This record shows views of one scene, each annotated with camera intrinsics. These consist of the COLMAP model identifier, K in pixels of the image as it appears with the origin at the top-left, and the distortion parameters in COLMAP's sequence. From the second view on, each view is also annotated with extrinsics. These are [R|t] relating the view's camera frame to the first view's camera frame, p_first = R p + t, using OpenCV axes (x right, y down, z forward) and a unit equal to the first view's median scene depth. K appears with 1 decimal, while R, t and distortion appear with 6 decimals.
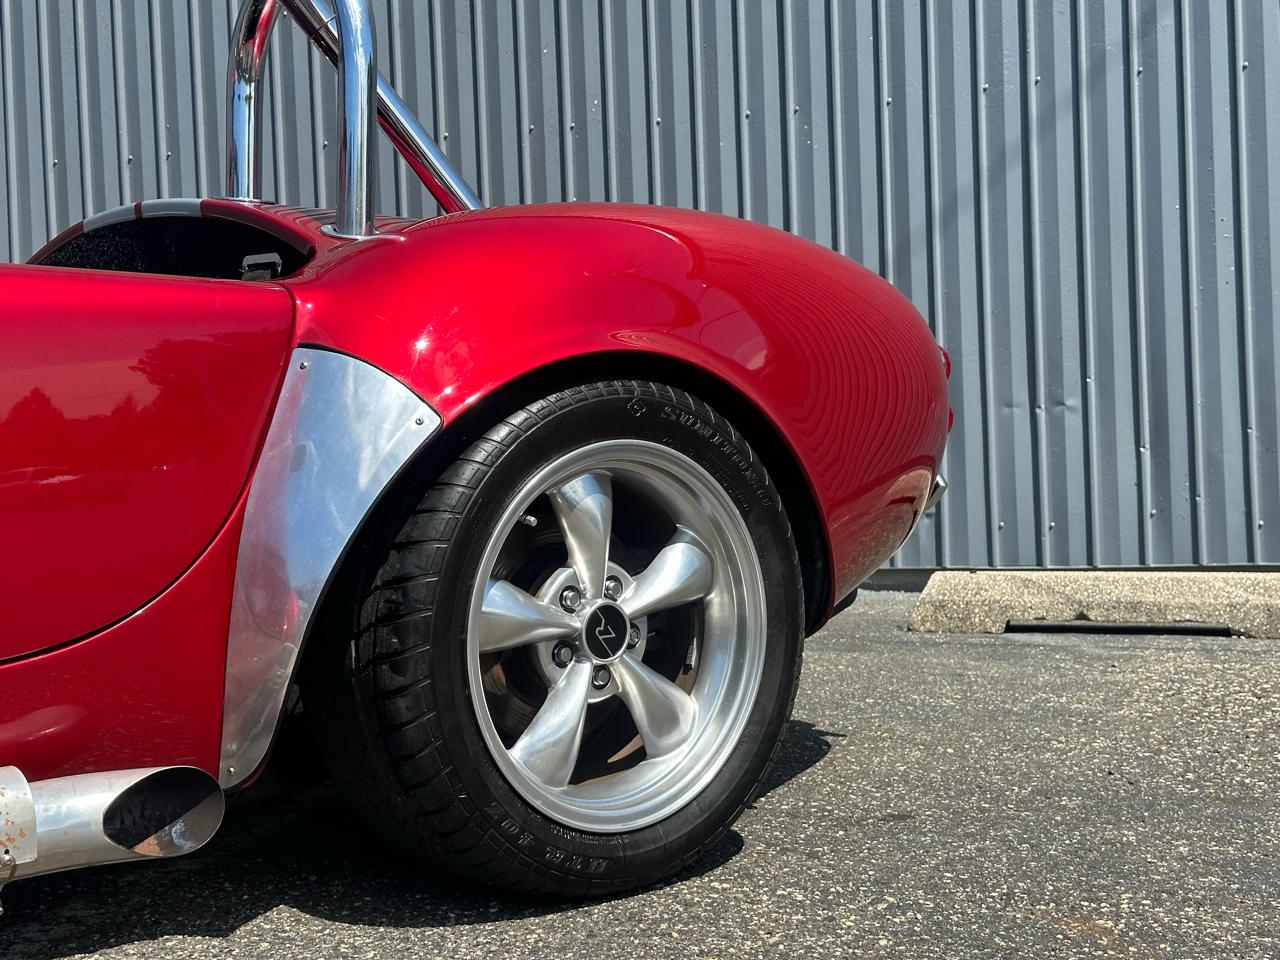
lens RADIAL K [[1782.3, 0, 640.9], [0, 1782.3, 475.2], [0, 0, 1]] dist [0.120259, 0.000000]
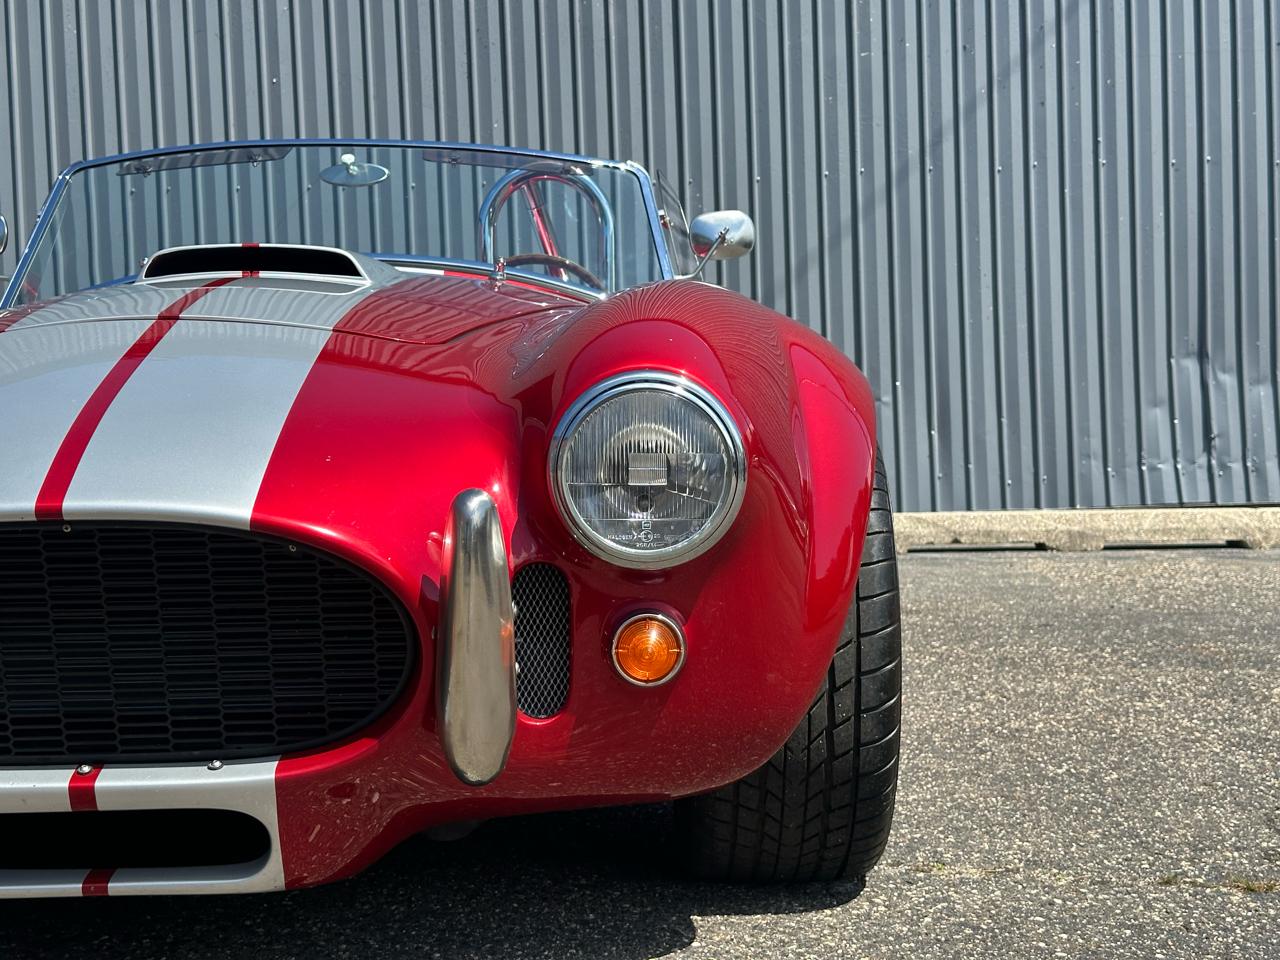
lens RADIAL K [[1782.3, 0, 644.5], [0, 1782.3, 474.0], [0, 0, 1]] dist [0.120259, 0.000000]
pose [[0.954318, -0.006377, 0.298725, -0.364732], [0.004748, 0.999970, 0.006179, 0.009032], [-0.298755, -0.004479, 0.954319, -0.291174]]
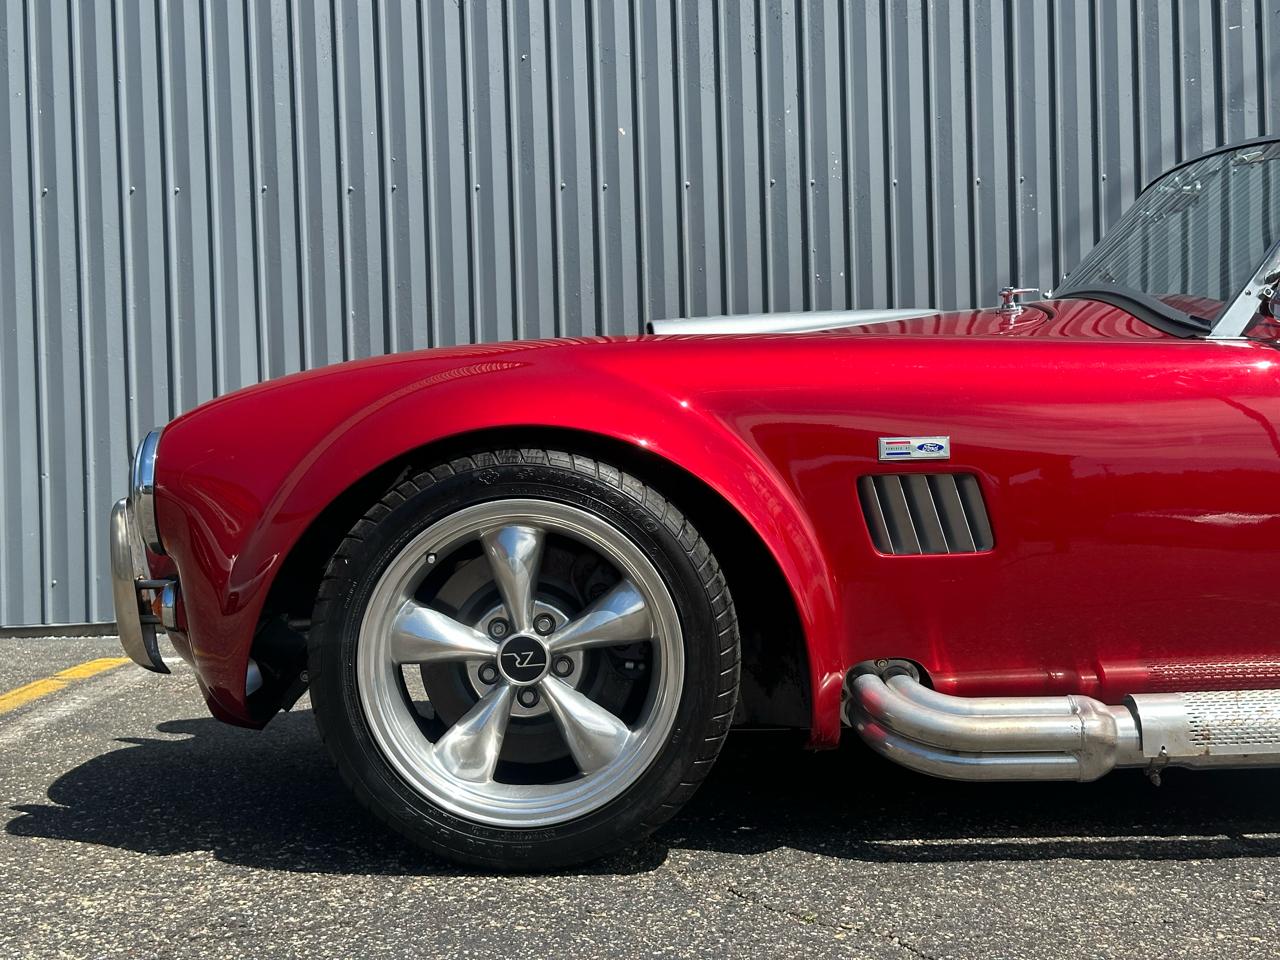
lens RADIAL K [[1782.3, 0, 647.8], [0, 1782.3, 470.0], [0, 0, 1]] dist [0.120259, 0.000000]
pose [[0.944052, 0.006213, 0.329738, -0.520426], [0.002652, 0.999647, -0.026427, 0.006377], [-0.329785, 0.025823, 0.943703, 0.023375]]
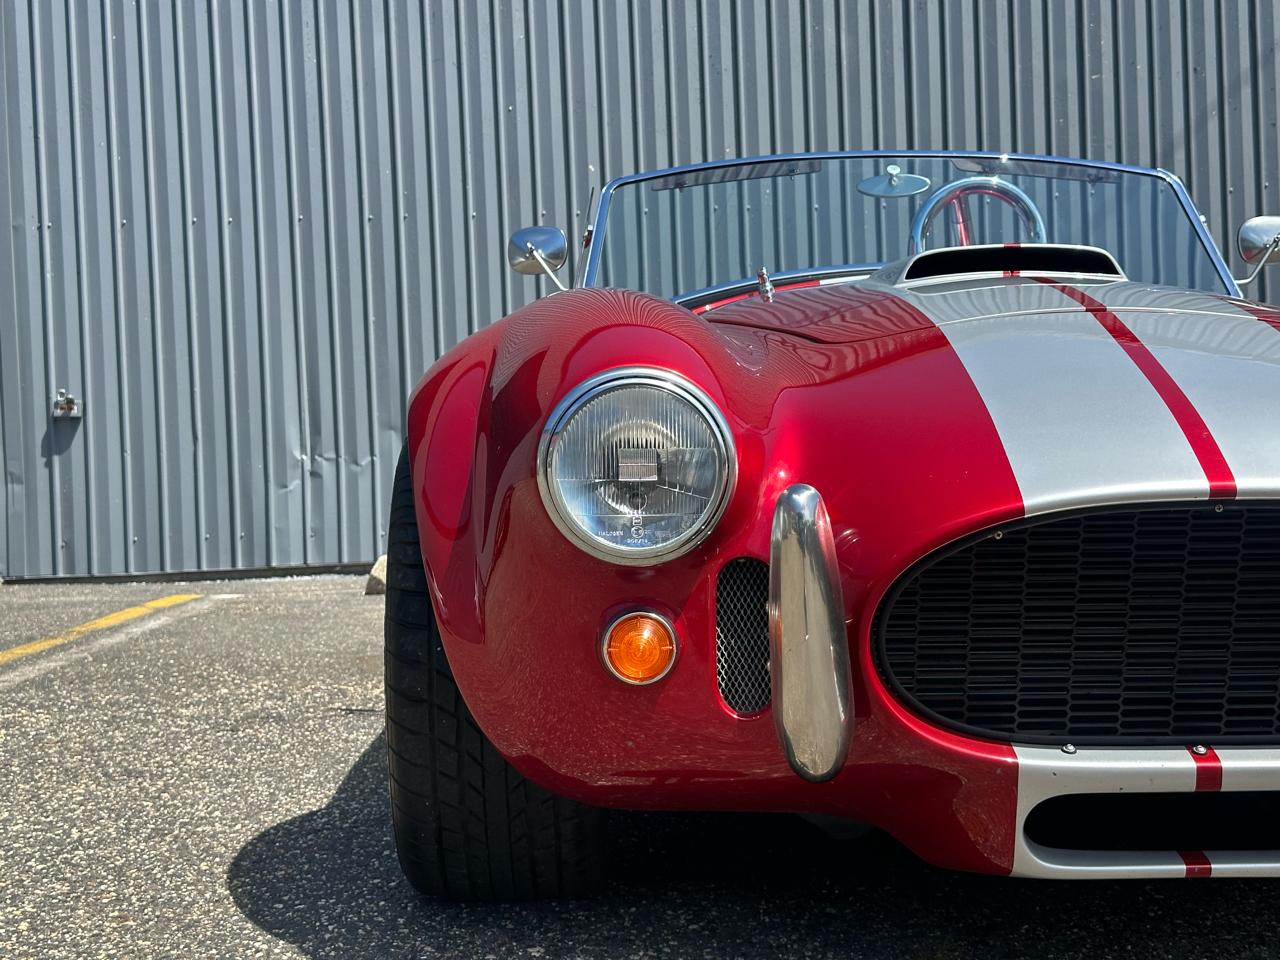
lens RADIAL K [[1782.3, 0, 656.4], [0, 1782.3, 473.9], [0, 0, 1]] dist [0.120259, 0.000000]
pose [[0.951155, -0.005107, 0.308673, -0.544091], [0.009425, 0.999877, -0.012498, 0.016296], [-0.308571, 0.014797, 0.951086, -0.236719]]
